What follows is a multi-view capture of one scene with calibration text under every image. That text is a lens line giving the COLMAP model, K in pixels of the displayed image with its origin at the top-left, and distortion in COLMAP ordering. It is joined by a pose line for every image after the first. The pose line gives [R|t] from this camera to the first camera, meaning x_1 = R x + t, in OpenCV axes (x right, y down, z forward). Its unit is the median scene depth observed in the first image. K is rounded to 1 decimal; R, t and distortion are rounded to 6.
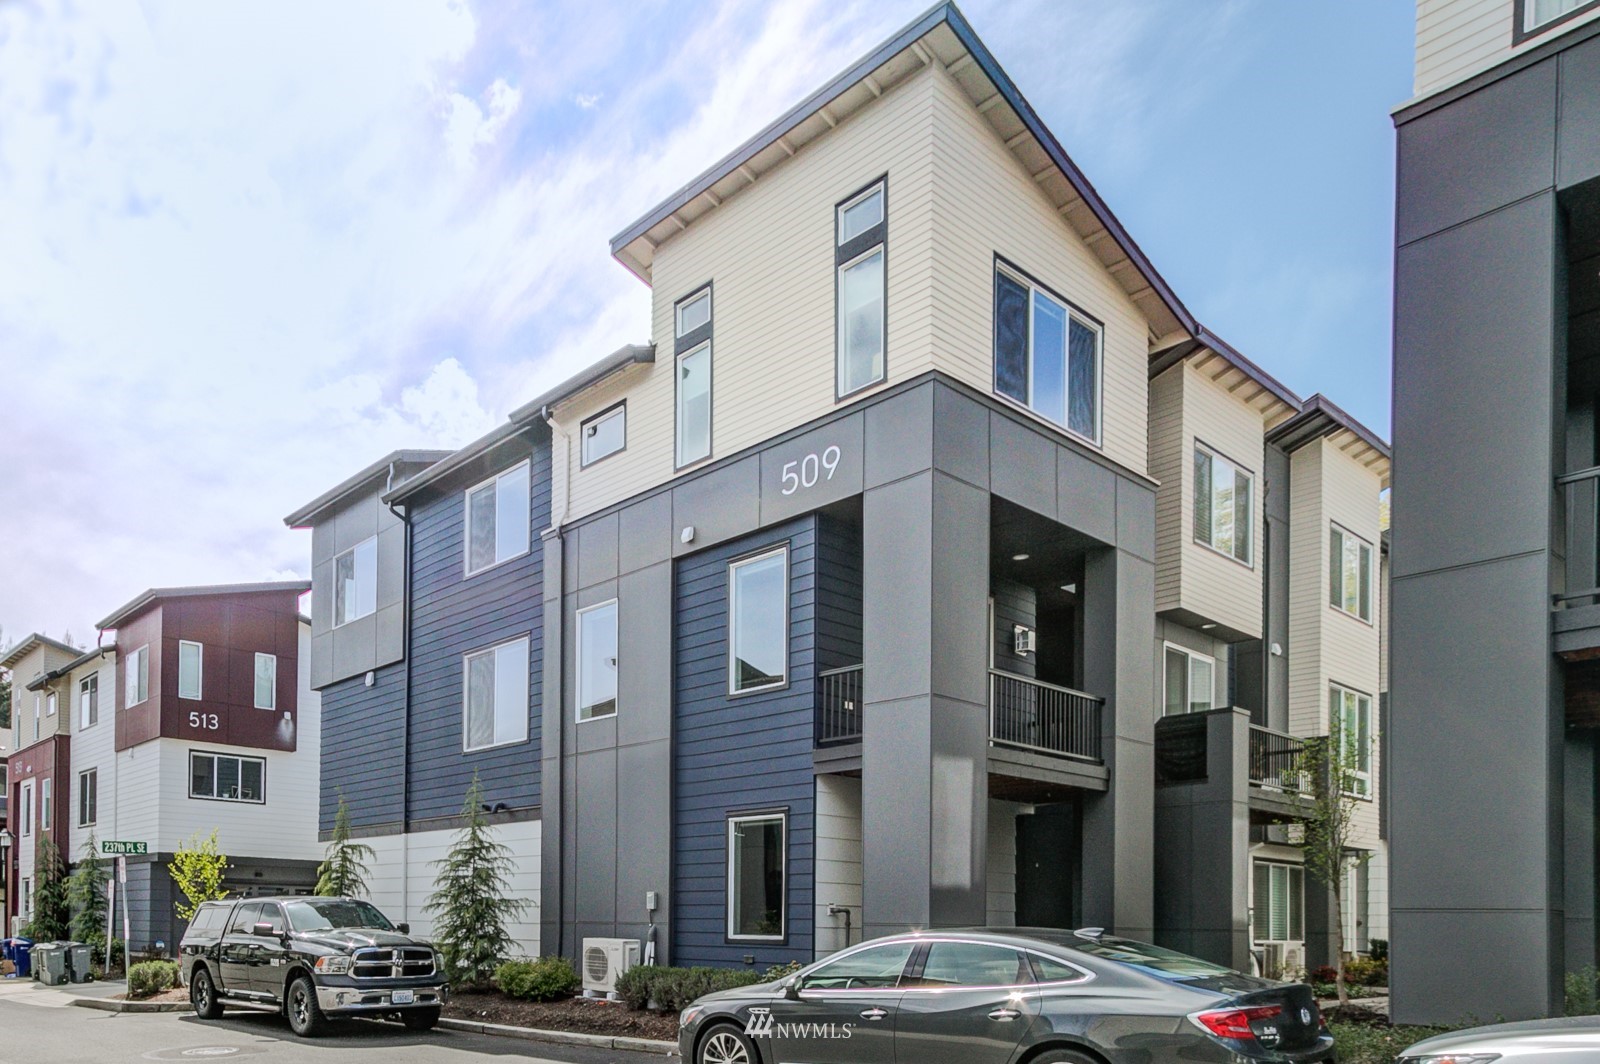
lens RADIAL K [[924.7, 0, 800.0], [0, 924.7, 532.0], [0, 0, 1]] dist [0.027499, -0.000954]
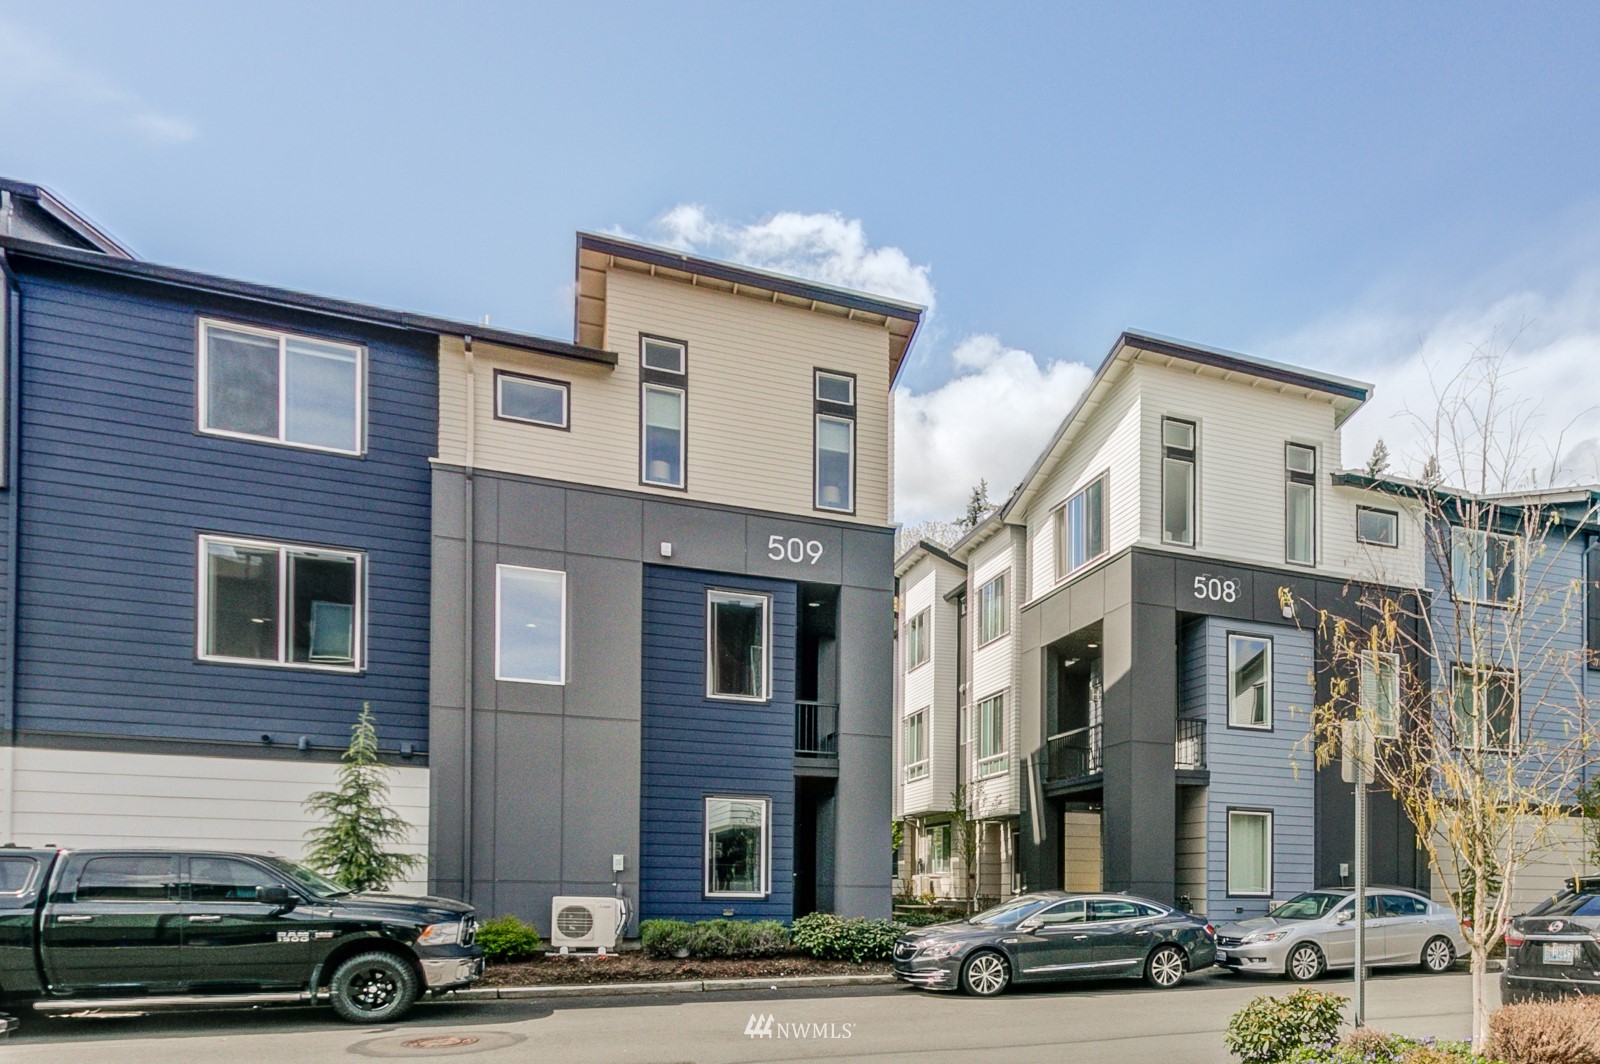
lens RADIAL K [[723.9, 0, 807.0], [0, 723.9, 534.3], [0, 0, 1]] dist [0.010331, -0.000326]
pose [[0.535962, 0.359328, 0.763956, -0.811631], [-0.336731, 0.920793, -0.196859, 0.118656], [-0.774182, -0.151738, 0.614506, 0.321063]]
